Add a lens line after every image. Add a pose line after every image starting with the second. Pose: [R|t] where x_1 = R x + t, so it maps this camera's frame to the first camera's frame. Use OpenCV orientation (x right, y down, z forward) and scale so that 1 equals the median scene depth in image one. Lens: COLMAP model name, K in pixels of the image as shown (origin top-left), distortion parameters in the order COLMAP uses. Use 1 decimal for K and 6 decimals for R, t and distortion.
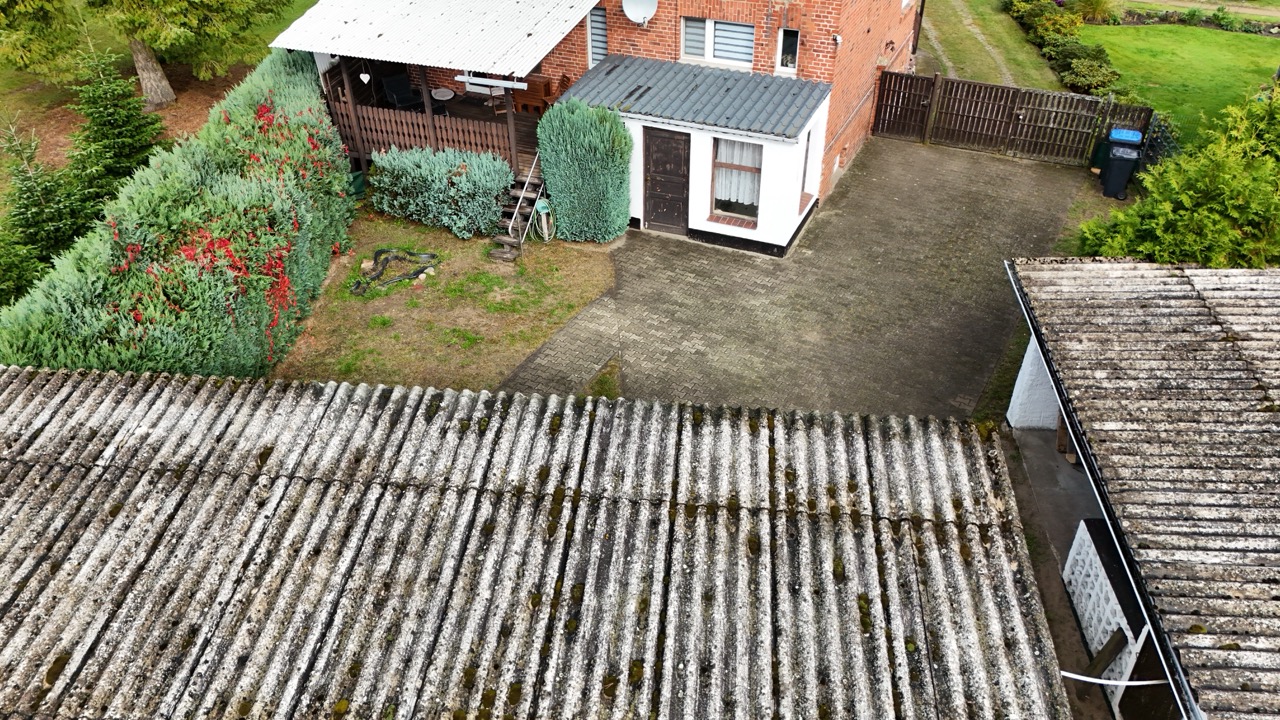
lens RADIAL K [[940.5, 0, 640.0], [0, 940.5, 360.0], [0, 0, 1]] dist [0.099807, -0.127618]
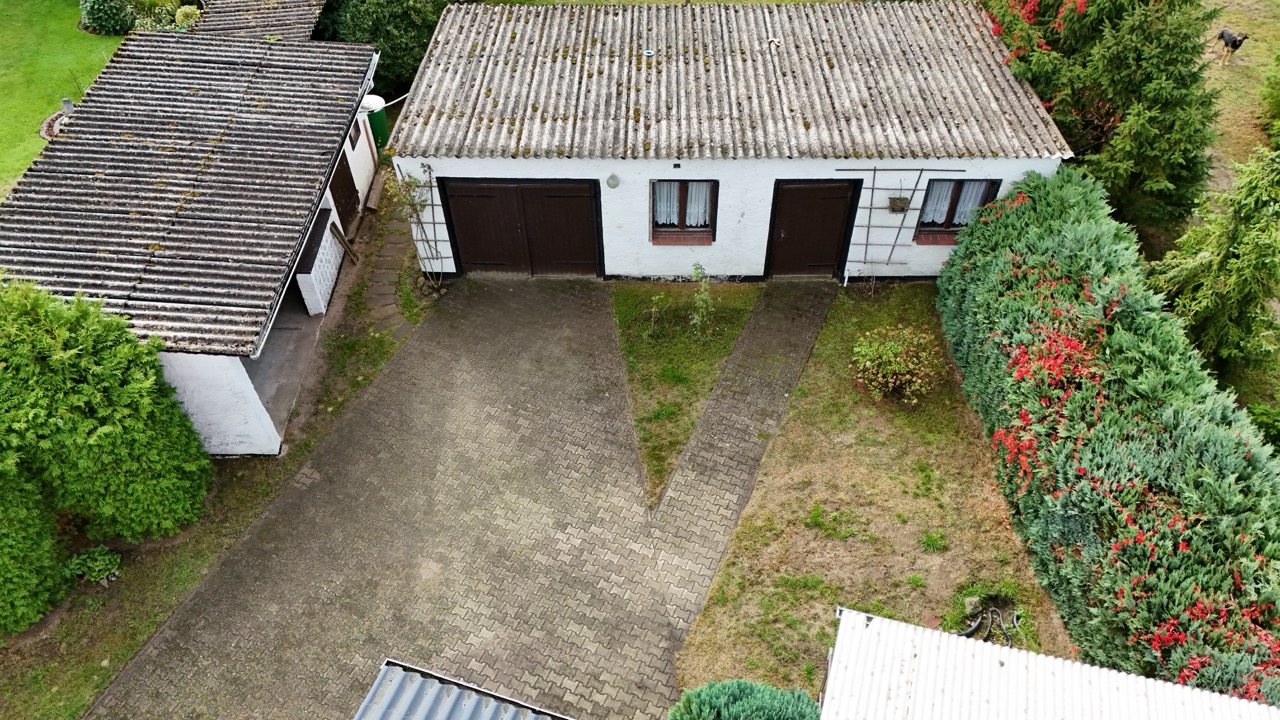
lens RADIAL K [[940.5, 0, 640.0], [0, 940.5, 360.0], [0, 0, 1]] dist [0.099807, -0.127618]
pose [[-0.995891, 0.075913, -0.049372, 0.036910], [-0.039911, 0.121450, 0.991795, -1.680635], [0.081286, 0.989690, -0.117921, 1.713859]]
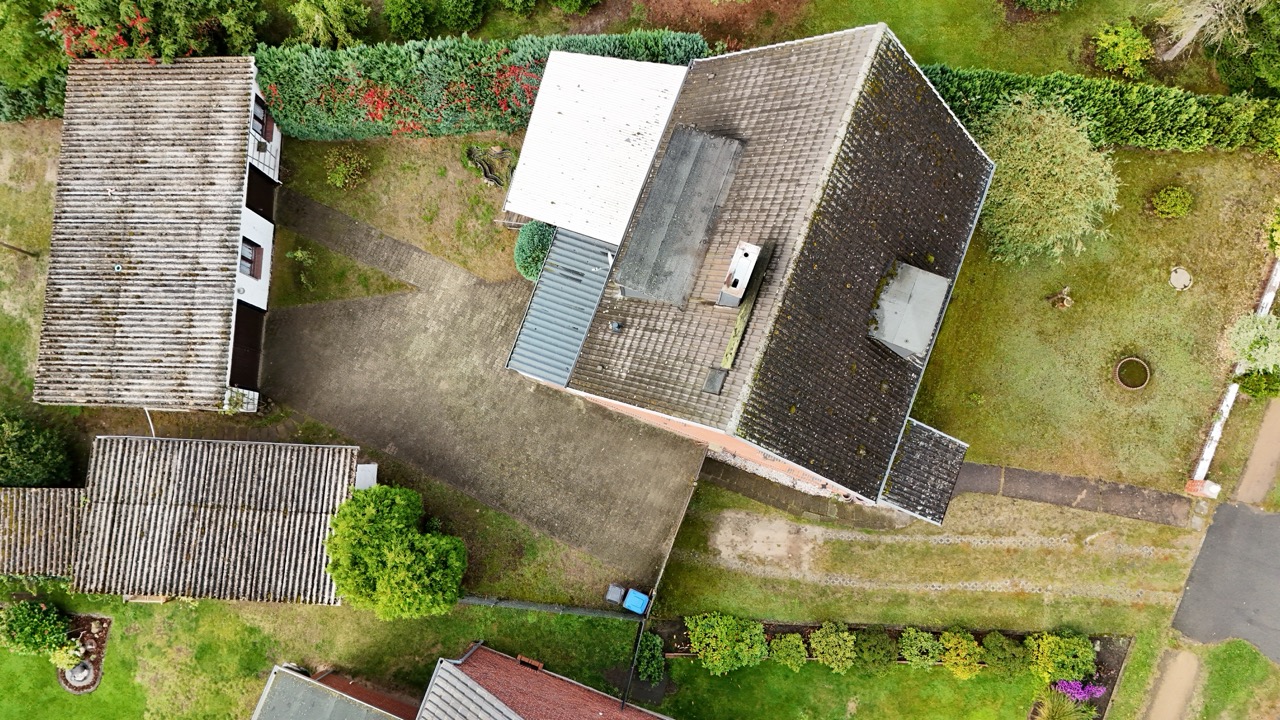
lens RADIAL K [[940.5, 0, 640.0], [0, 940.5, 360.0], [0, 0, 1]] dist [0.099807, -0.127618]
pose [[0.067824, 0.990323, -0.121080, 0.736314], [-0.552058, 0.138339, 0.822250, -3.503303], [0.831043, 0.011075, 0.556098, 0.434721]]
